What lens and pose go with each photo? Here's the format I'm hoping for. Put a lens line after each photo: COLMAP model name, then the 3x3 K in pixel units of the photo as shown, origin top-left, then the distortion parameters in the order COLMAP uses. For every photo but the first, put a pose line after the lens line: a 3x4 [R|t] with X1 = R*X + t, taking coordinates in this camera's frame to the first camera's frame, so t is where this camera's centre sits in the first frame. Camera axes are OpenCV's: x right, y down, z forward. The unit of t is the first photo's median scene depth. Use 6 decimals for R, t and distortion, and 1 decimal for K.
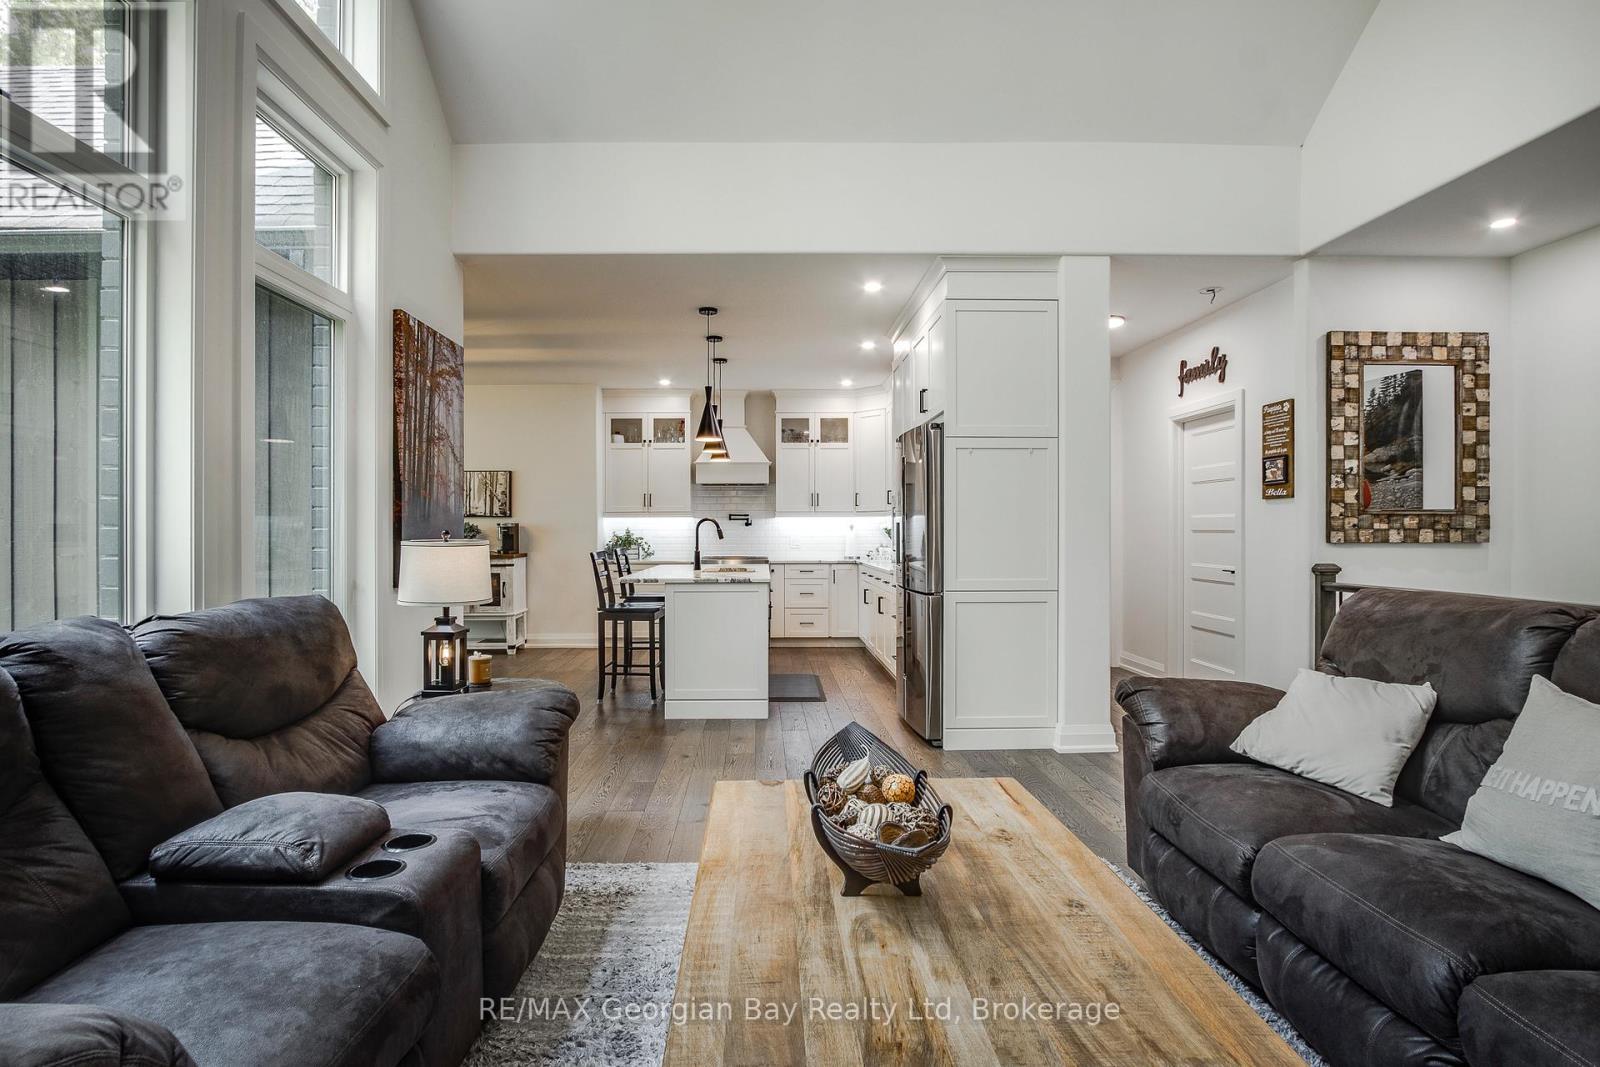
lens RADIAL K [[798.5, 0, 763.5], [0, 798.5, 534.6], [0, 0, 1]] dist [-0.018804, 0.000905]
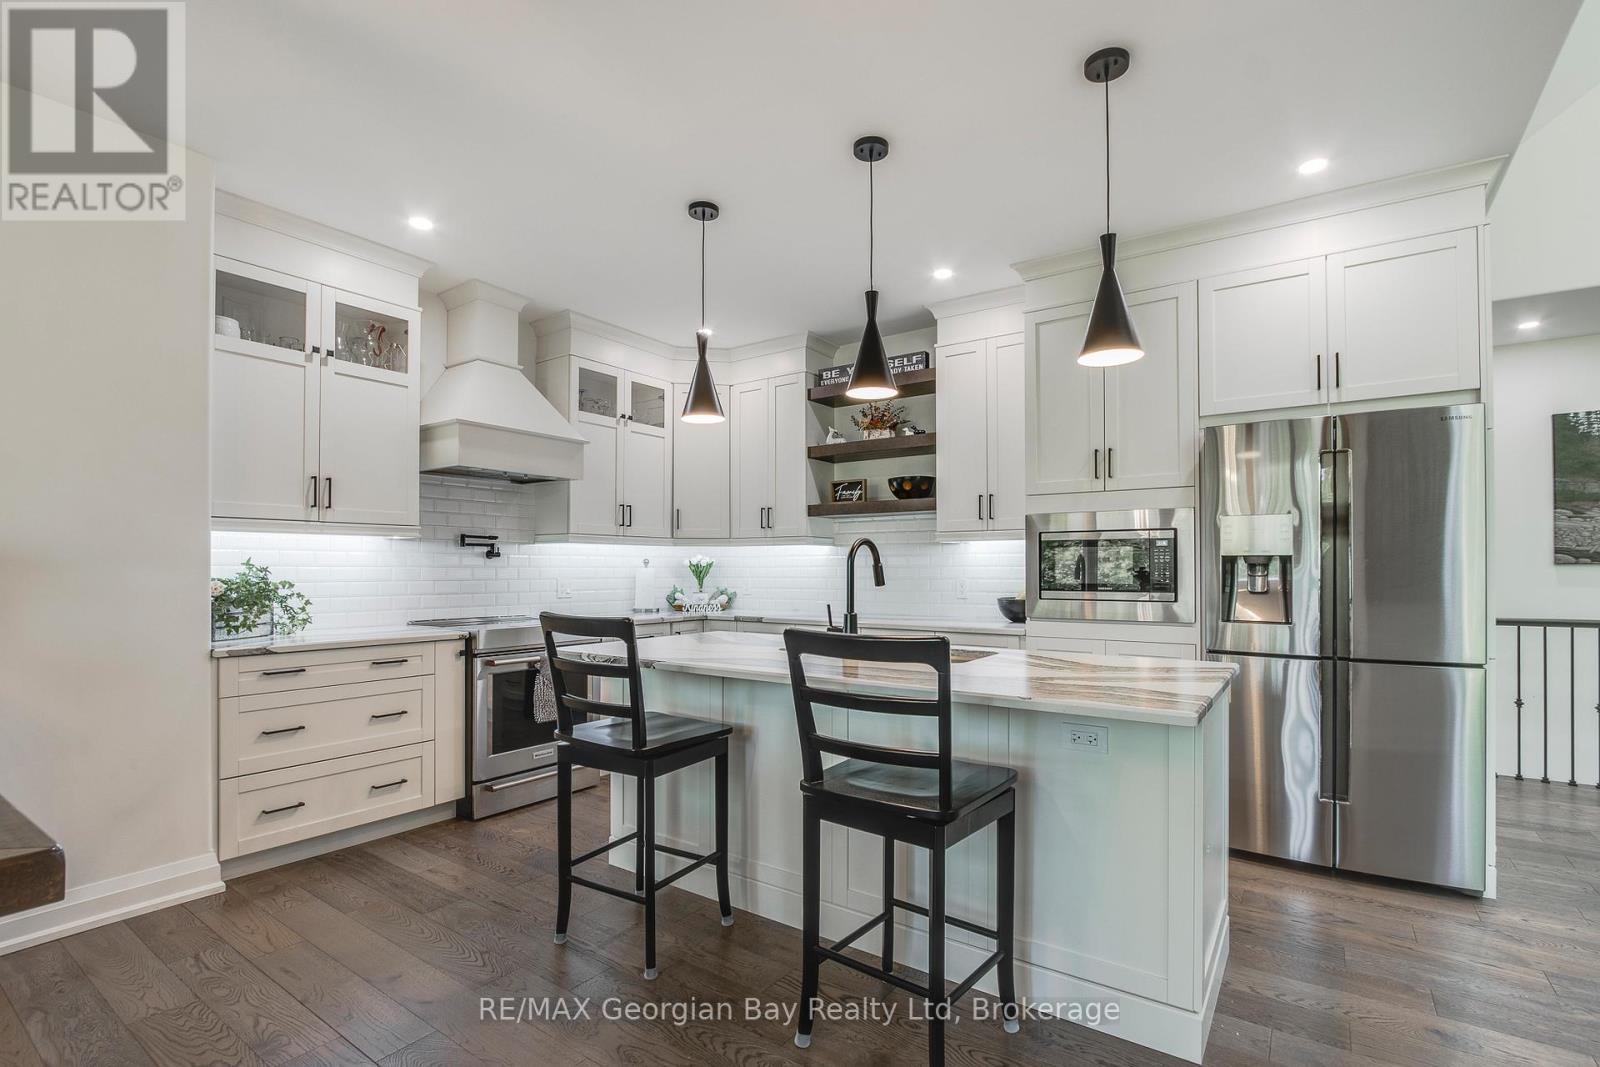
lens RADIAL K [[748.7, 0, 777.6], [0, 748.7, 563.1], [0, 0, 1]] dist [-0.027027, 0.007040]
pose [[0.584839, 0.008807, 0.811101, -0.556392], [0.001696, 0.999926, -0.012080, -0.001980], [-0.811147, 0.008441, 0.584781, 1.012934]]
